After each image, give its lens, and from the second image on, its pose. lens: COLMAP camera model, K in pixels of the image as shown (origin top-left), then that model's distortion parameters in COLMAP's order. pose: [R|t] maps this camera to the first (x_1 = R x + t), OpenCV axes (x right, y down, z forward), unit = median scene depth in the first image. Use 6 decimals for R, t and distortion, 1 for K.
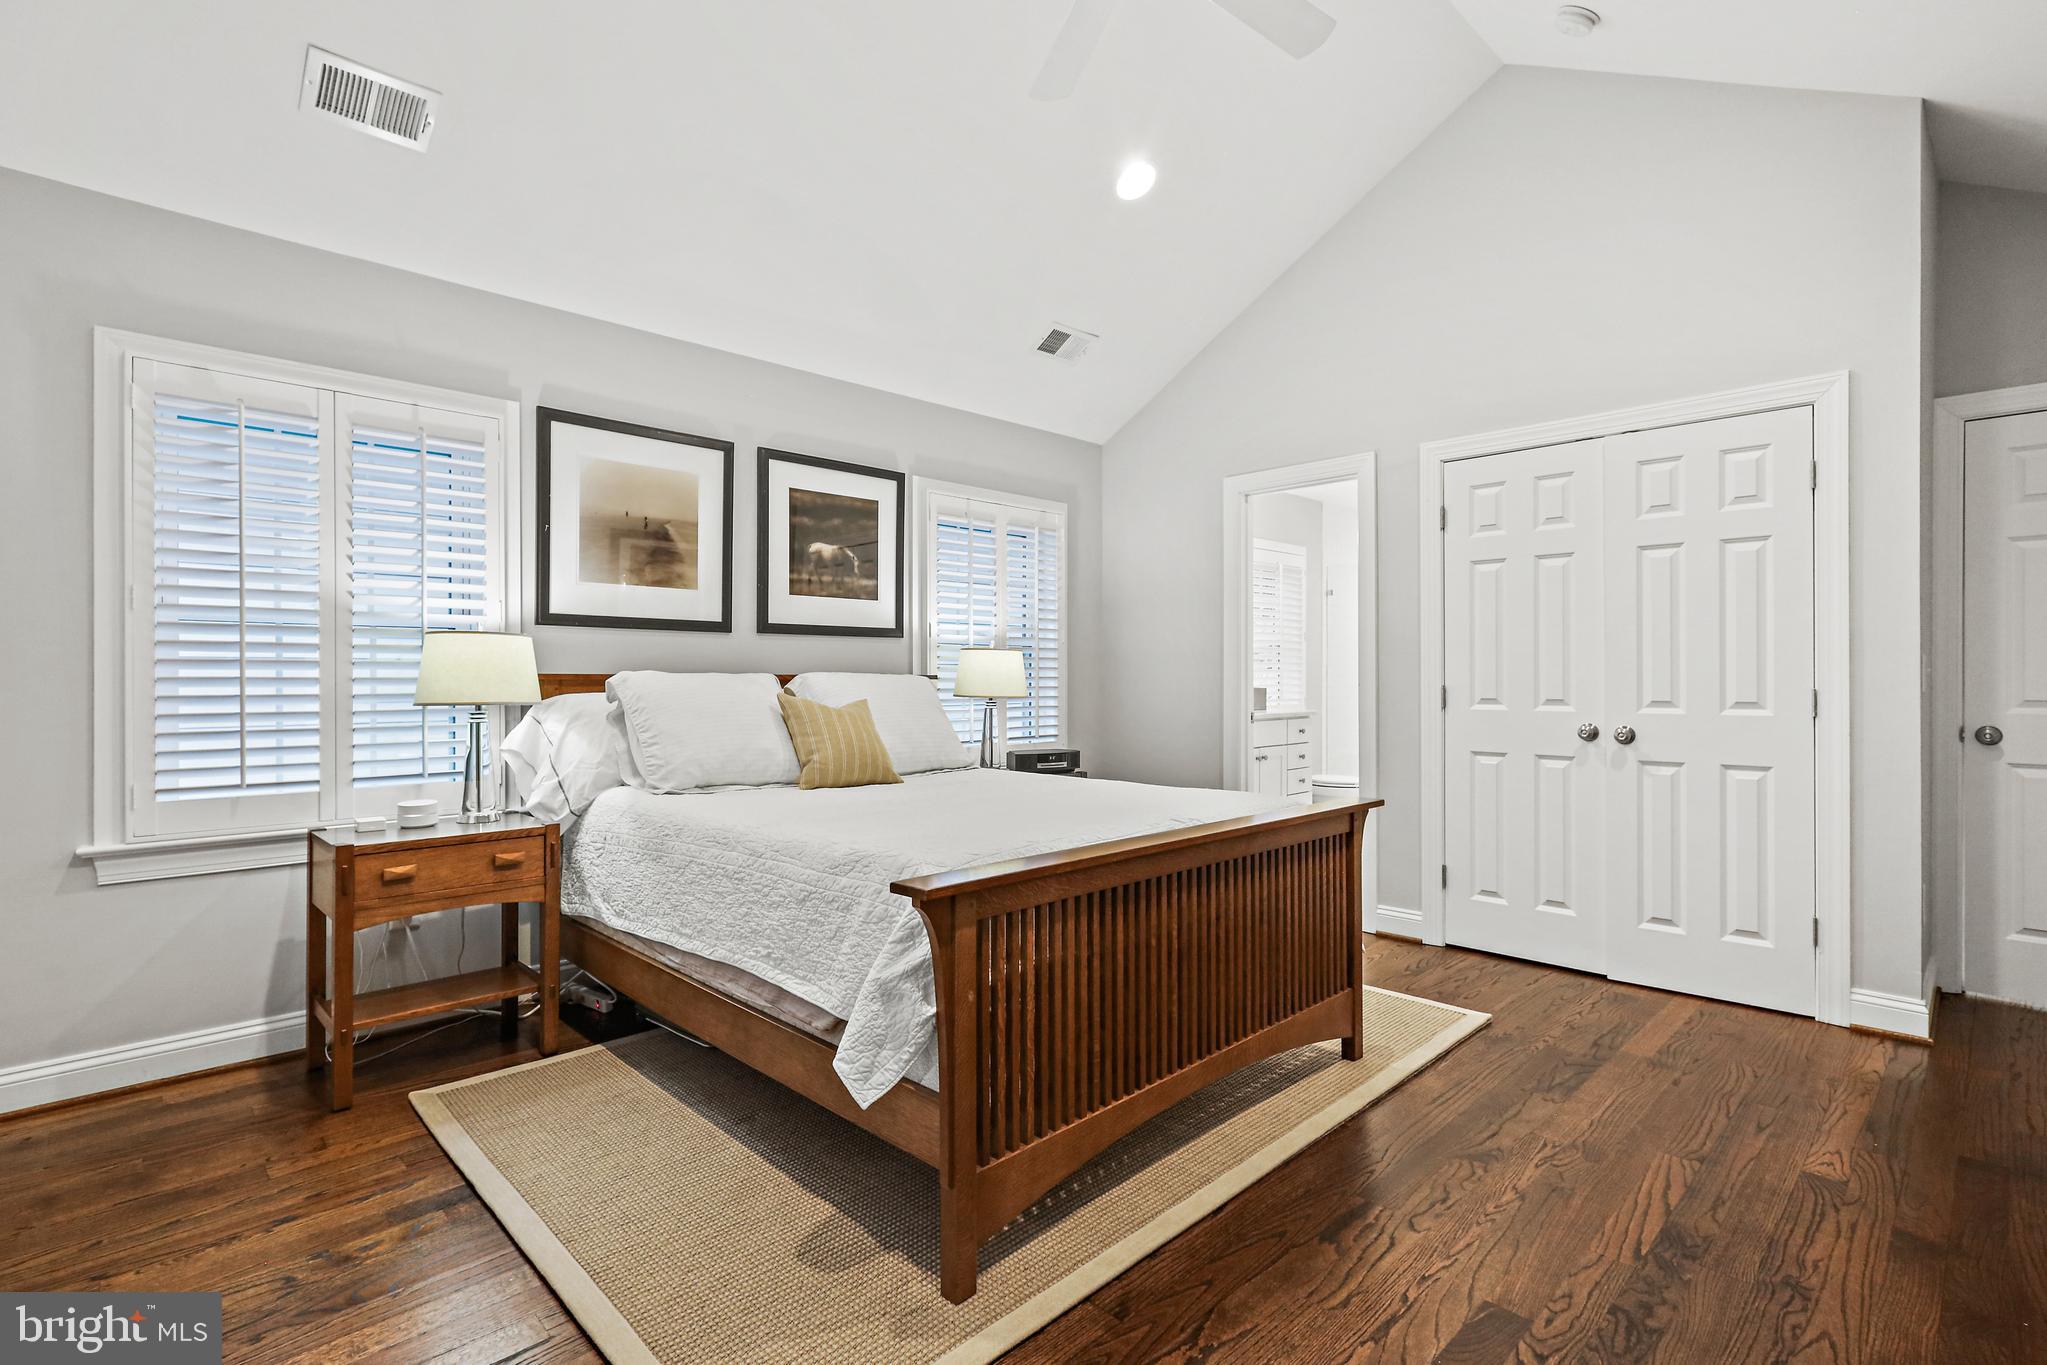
lens RADIAL K [[963.3, 0, 1031.0], [0, 963.3, 675.6], [0, 0, 1]] dist [0.005391, -0.000213]
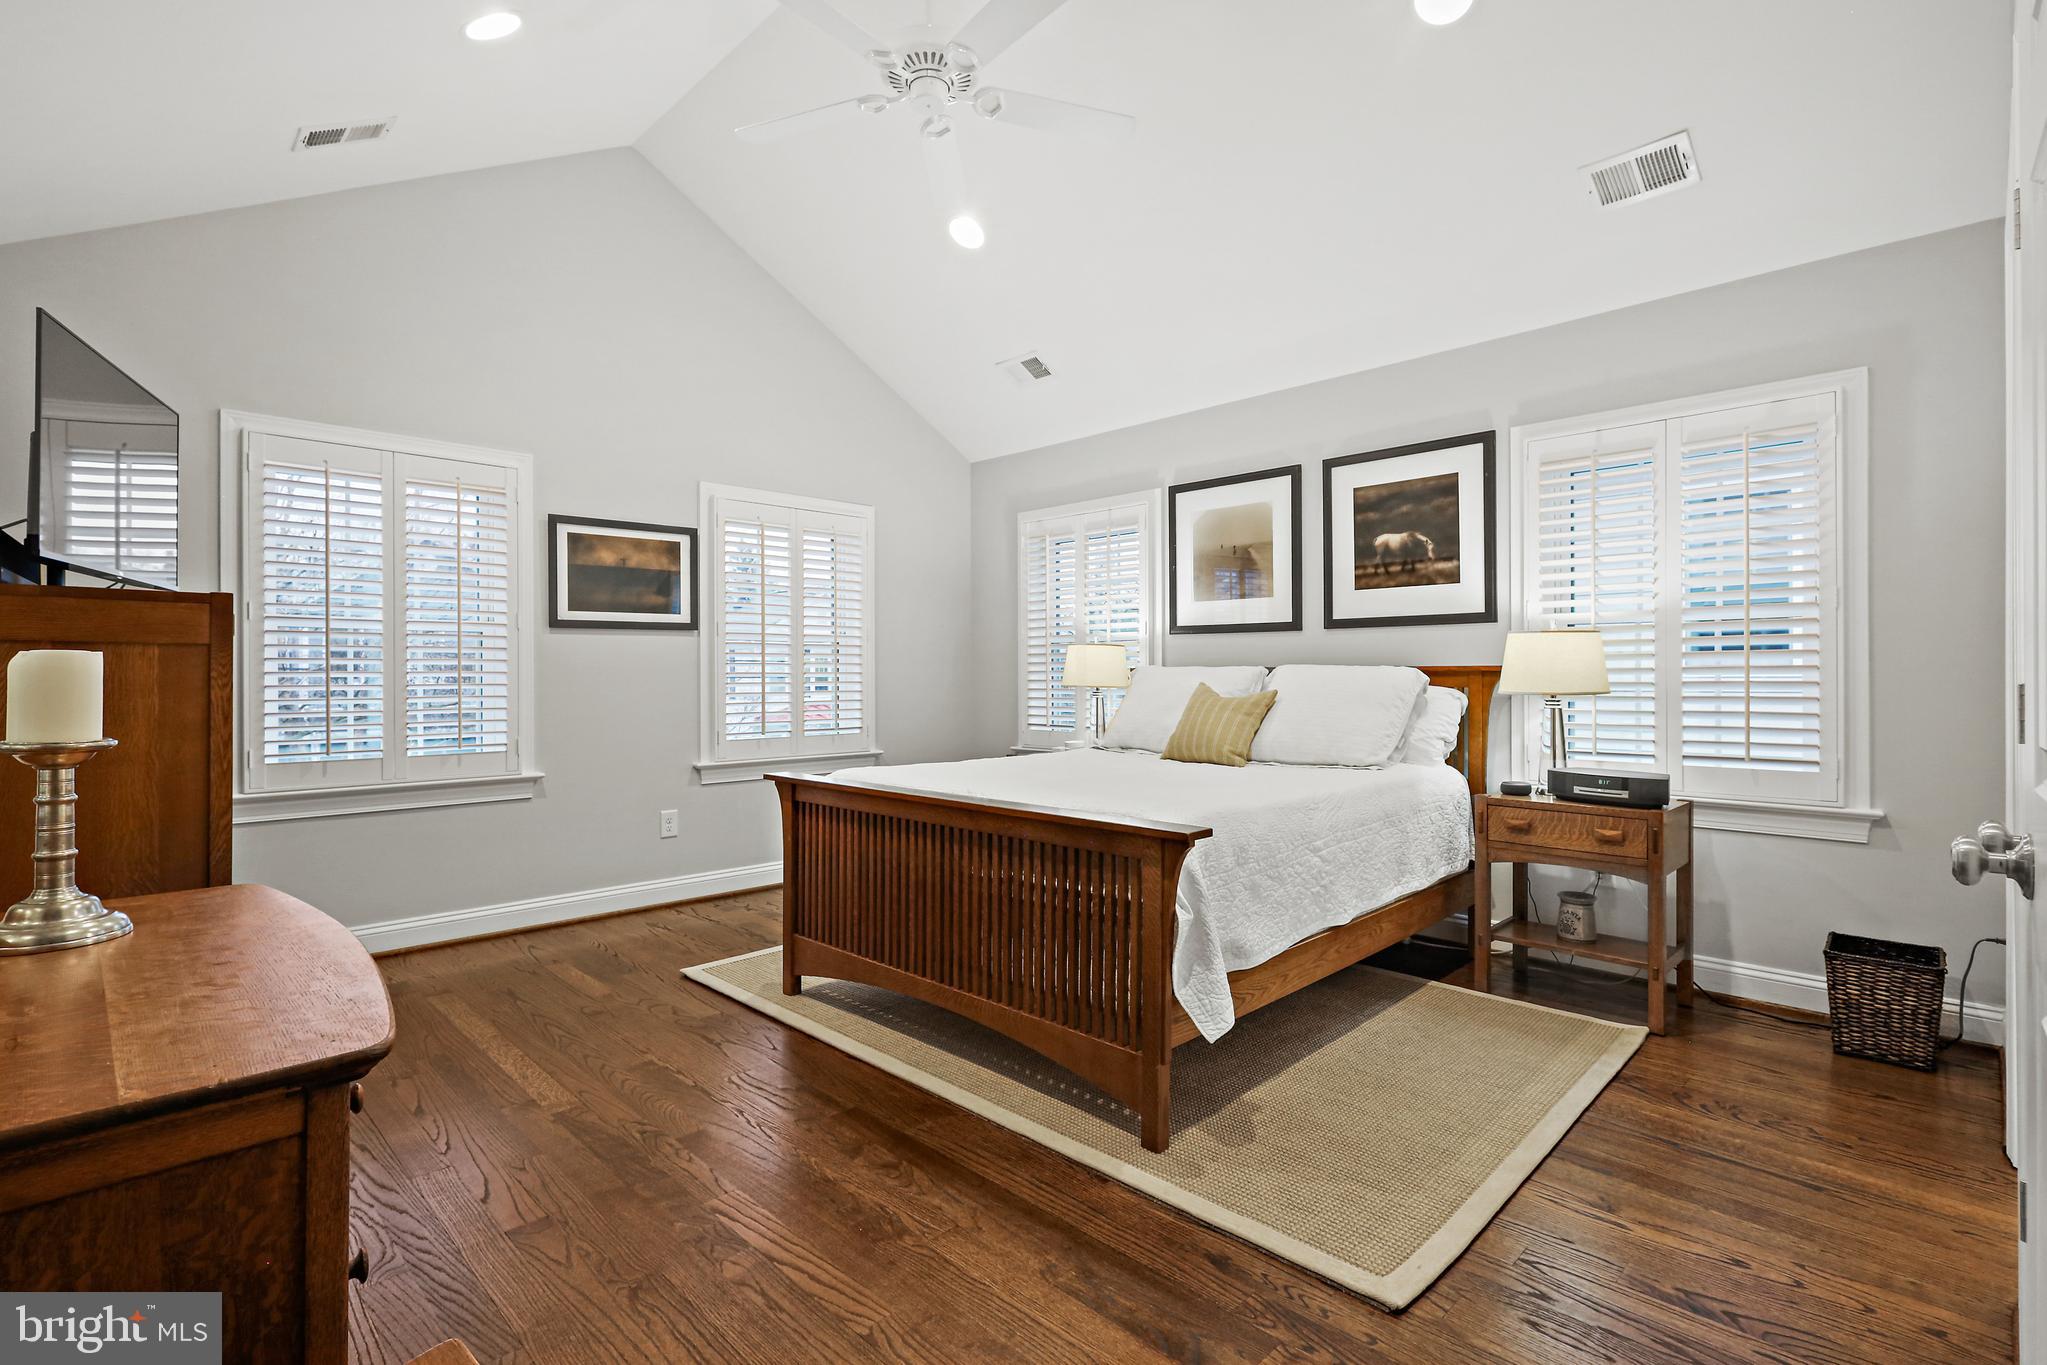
lens RADIAL K [[963.3, 0, 1021.8], [0, 963.3, 674.9], [0, 0, 1]] dist [0.005391, -0.000213]
pose [[0.021710, -0.001592, -0.999763, 0.797604], [0.003363, 0.999993, -0.001519, 0.008442], [0.999759, -0.003329, 0.021715, 0.621451]]
